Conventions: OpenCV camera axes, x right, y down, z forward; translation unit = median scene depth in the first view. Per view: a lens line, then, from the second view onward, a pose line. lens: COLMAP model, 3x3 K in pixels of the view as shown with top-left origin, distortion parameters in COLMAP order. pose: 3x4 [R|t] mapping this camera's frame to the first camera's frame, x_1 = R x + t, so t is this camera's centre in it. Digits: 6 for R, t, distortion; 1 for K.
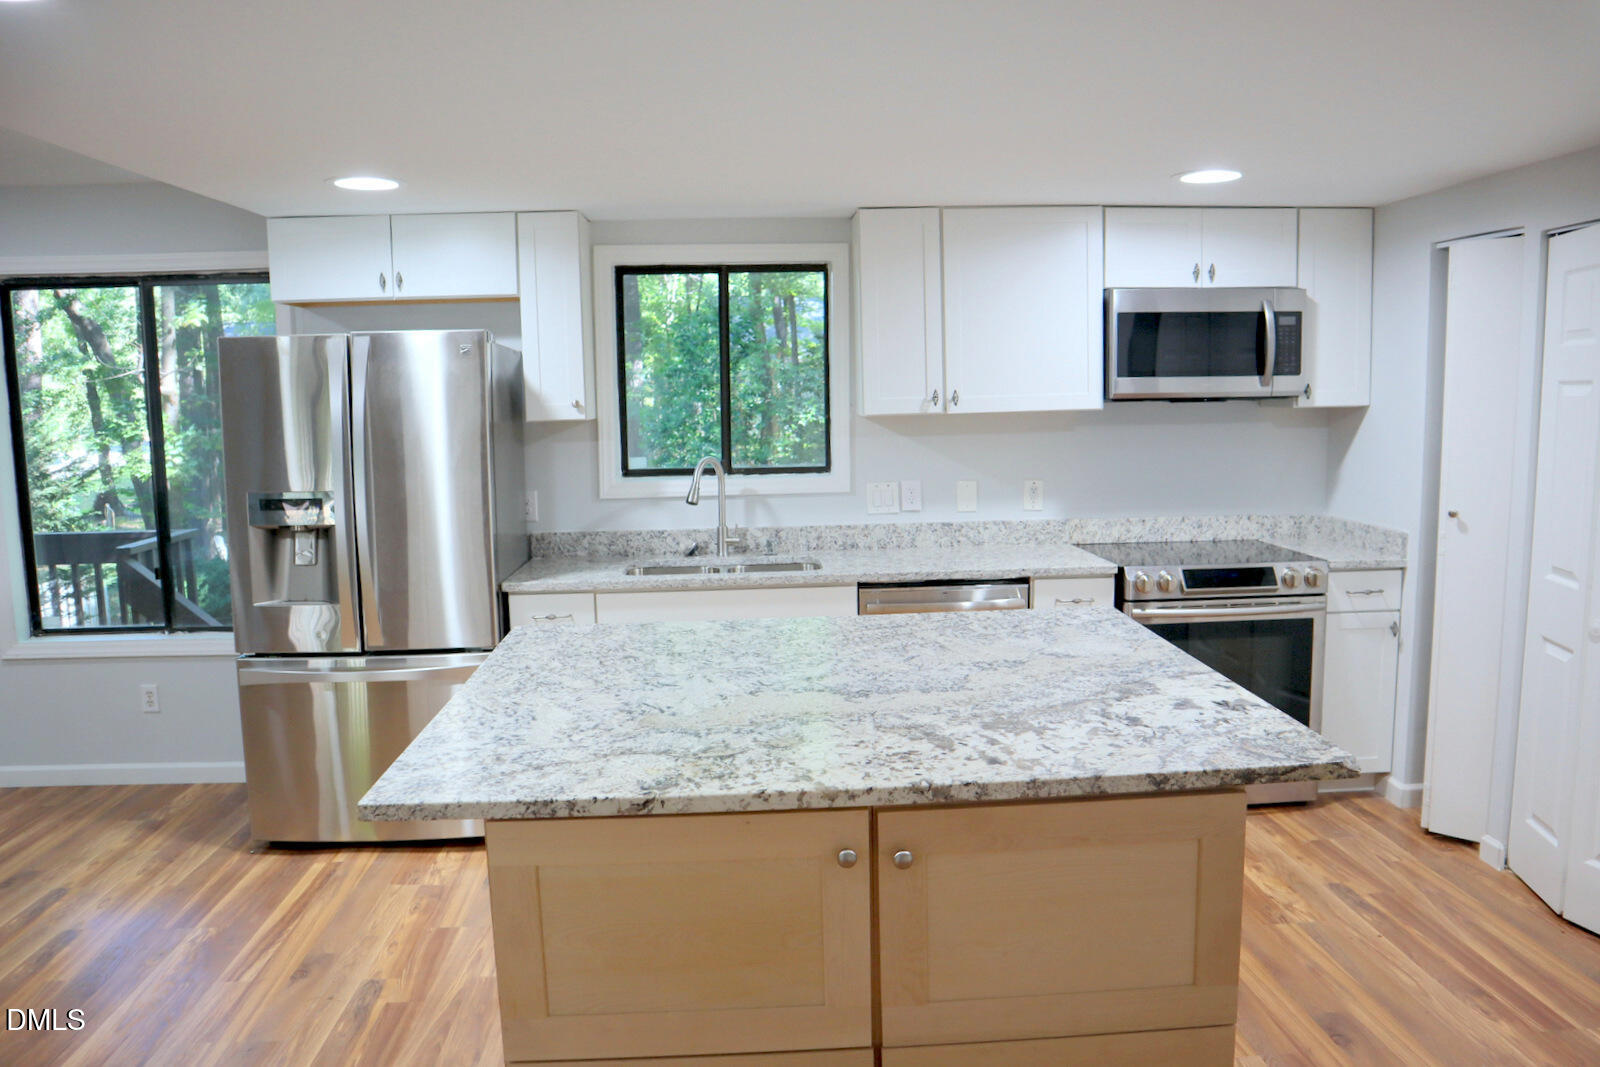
lens RADIAL K [[1095.0, 0, 864.8], [0, 1095.0, 529.7], [0, 0, 1]] dist [-0.131026, 0.122339]
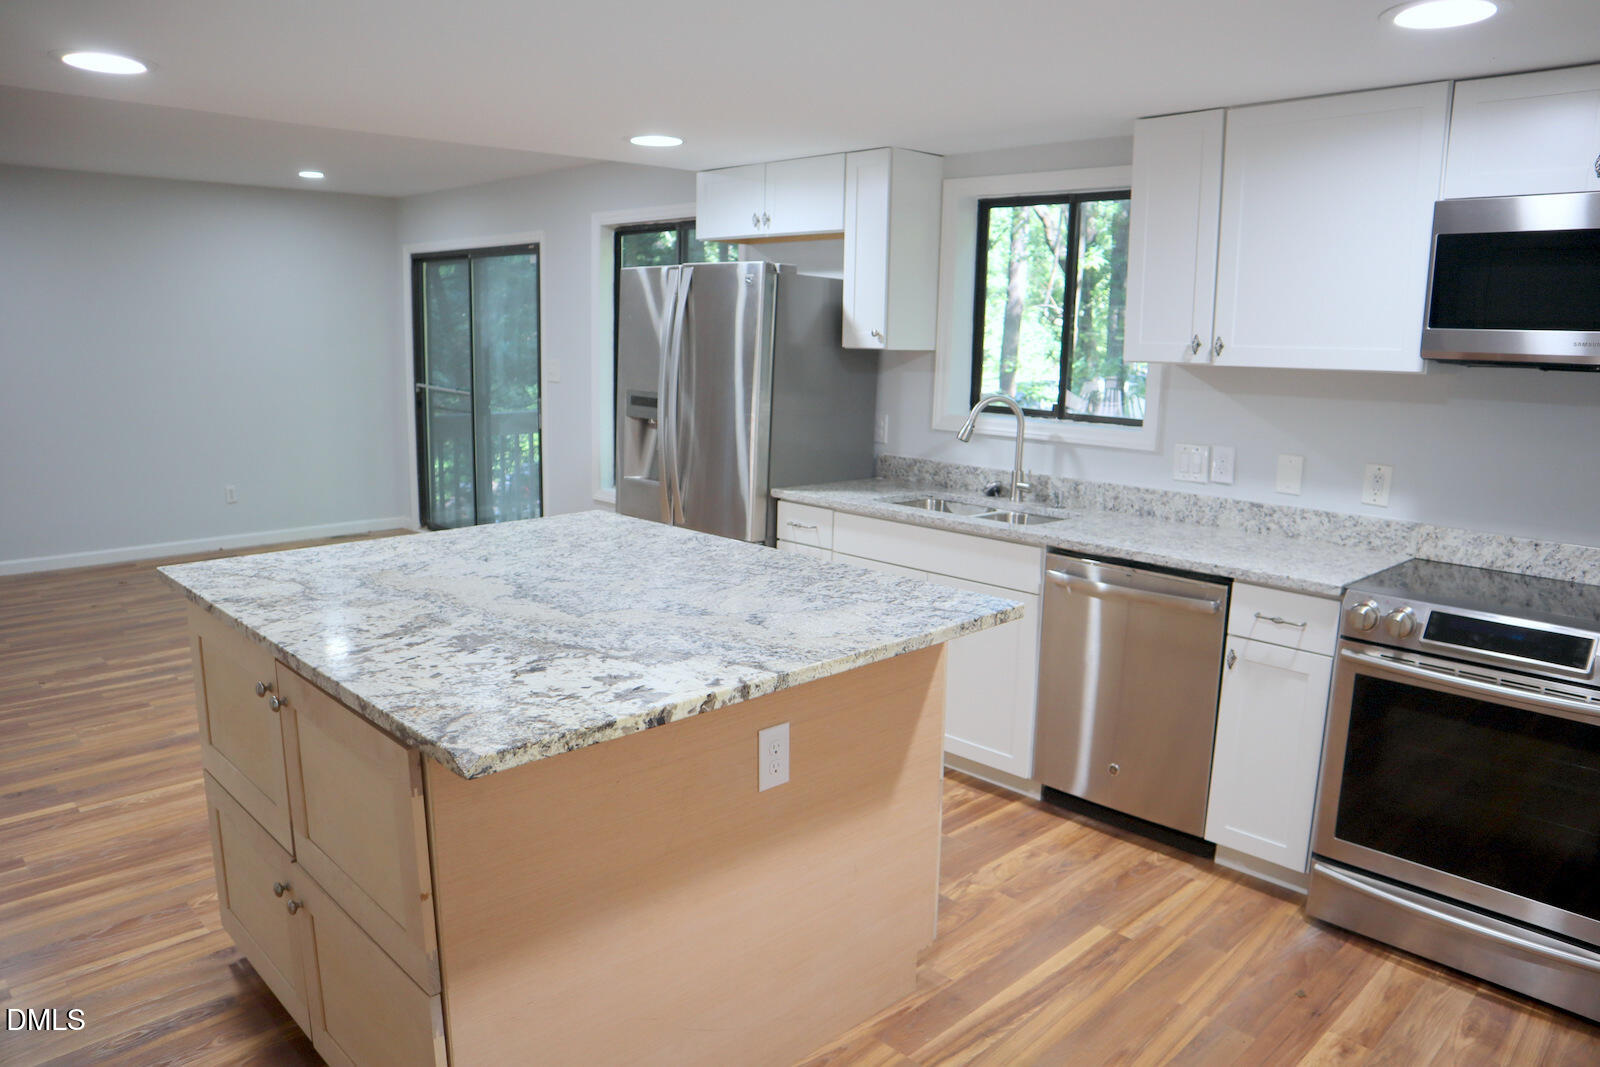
lens RADIAL K [[1095.0, 0, 864.8], [0, 1095.0, 529.7], [0, 0, 1]] dist [-0.131026, 0.122339]
pose [[0.669472, 0.164447, -0.724406, 0.506419], [-0.129384, 0.986096, 0.104281, -0.035890], [0.731483, 0.023913, 0.681441, 0.264762]]
